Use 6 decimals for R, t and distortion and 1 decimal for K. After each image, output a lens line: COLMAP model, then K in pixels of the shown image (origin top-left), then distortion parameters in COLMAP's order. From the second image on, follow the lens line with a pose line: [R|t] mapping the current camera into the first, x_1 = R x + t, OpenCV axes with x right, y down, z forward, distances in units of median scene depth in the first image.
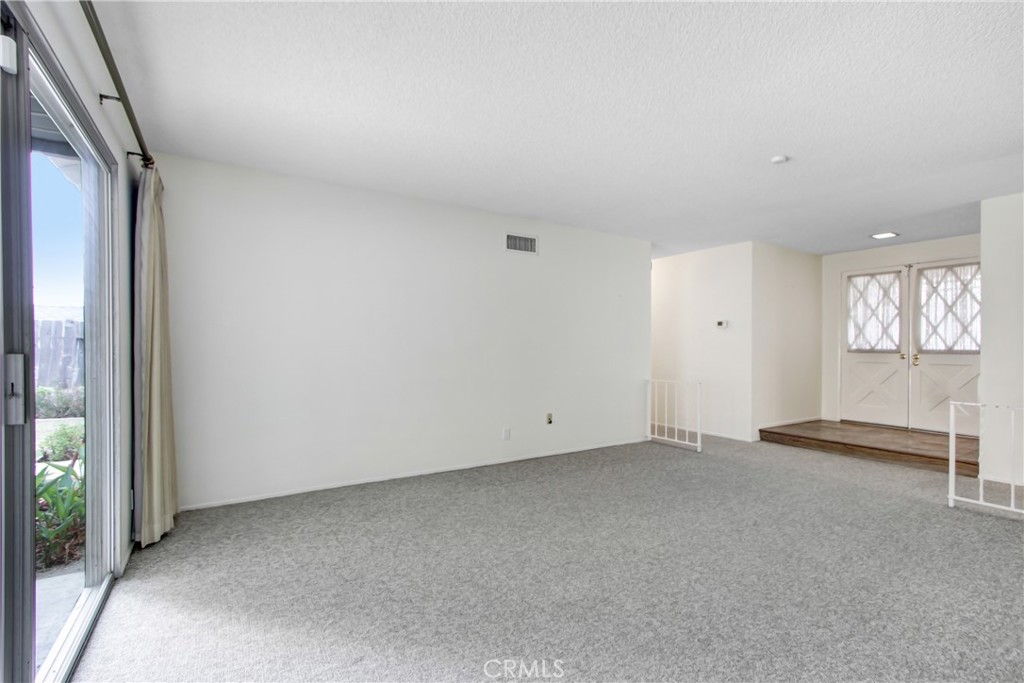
lens RADIAL K [[479.4, 0, 512.0], [0, 479.4, 341.5], [0, 0, 1]] dist [-0.000900, 0.001148]
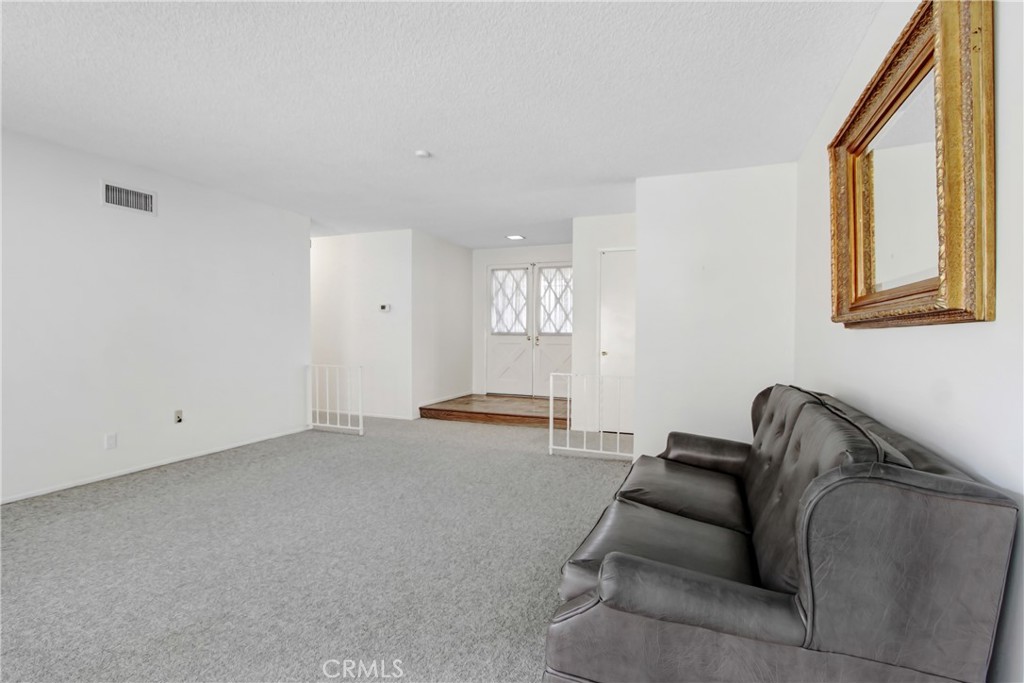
lens RADIAL K [[488.2, 0, 512.0], [0, 488.2, 341.5], [0, 0, 1]] dist [-0.002710, 0.000348]
pose [[0.830267, -0.012511, 0.557225, 0.104938], [-0.006082, 0.999485, 0.031503, 0.001082], [-0.557332, -0.029545, 0.829764, -0.020259]]
